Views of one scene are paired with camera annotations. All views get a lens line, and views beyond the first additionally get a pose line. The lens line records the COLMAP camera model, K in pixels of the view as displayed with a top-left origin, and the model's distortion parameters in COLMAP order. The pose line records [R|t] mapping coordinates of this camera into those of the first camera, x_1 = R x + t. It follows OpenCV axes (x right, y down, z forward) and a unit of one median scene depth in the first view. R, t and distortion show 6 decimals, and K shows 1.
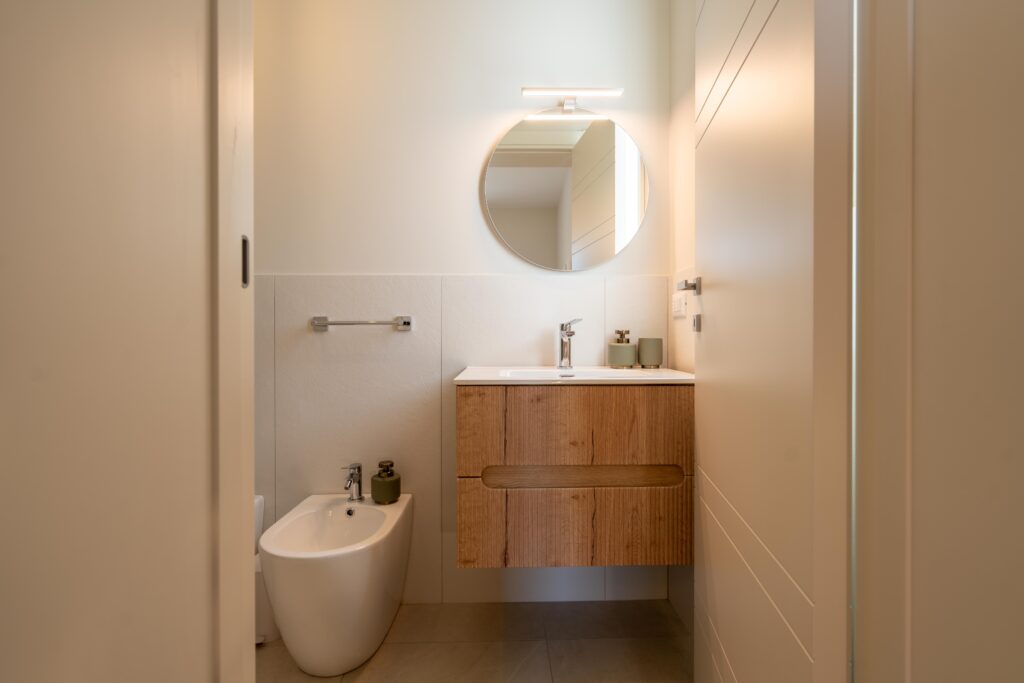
lens RADIAL K [[468.0, 0, 512.0], [0, 468.0, 341.5], [0, 0, 1]] dist [-0.057867, 0.020511]
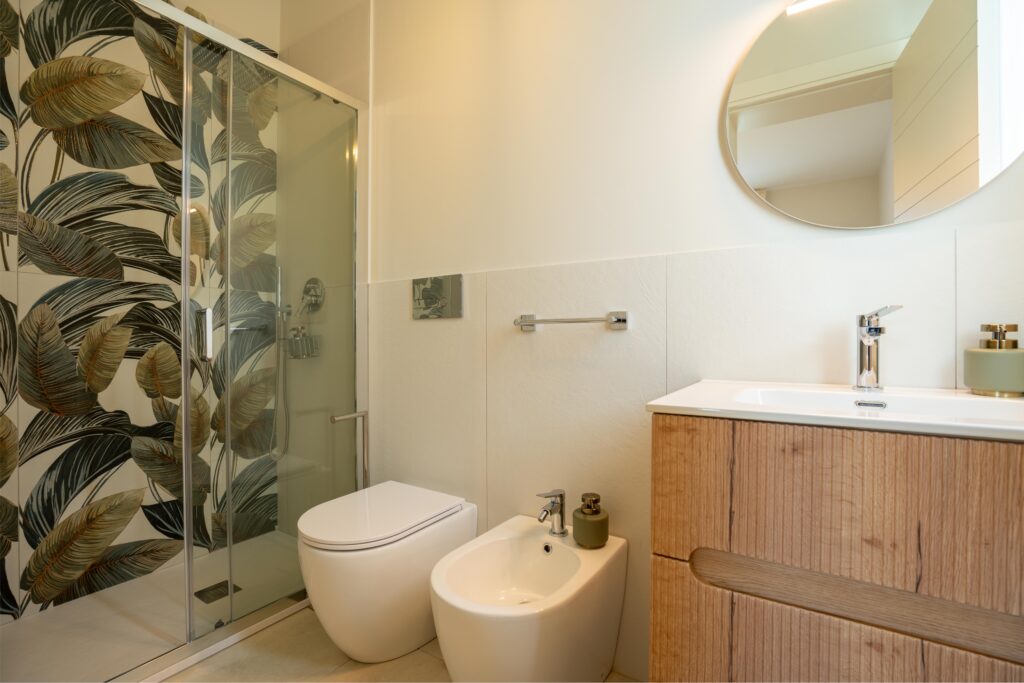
lens RADIAL K [[468.0, 0, 512.0], [0, 468.0, 341.5], [0, 0, 1]] dist [-0.057867, 0.020511]
pose [[0.834251, 0.001789, -0.551382, 0.058464], [-0.002786, 0.999996, -0.000971, -0.002566], [0.551378, 0.002346, 0.834252, 0.277186]]
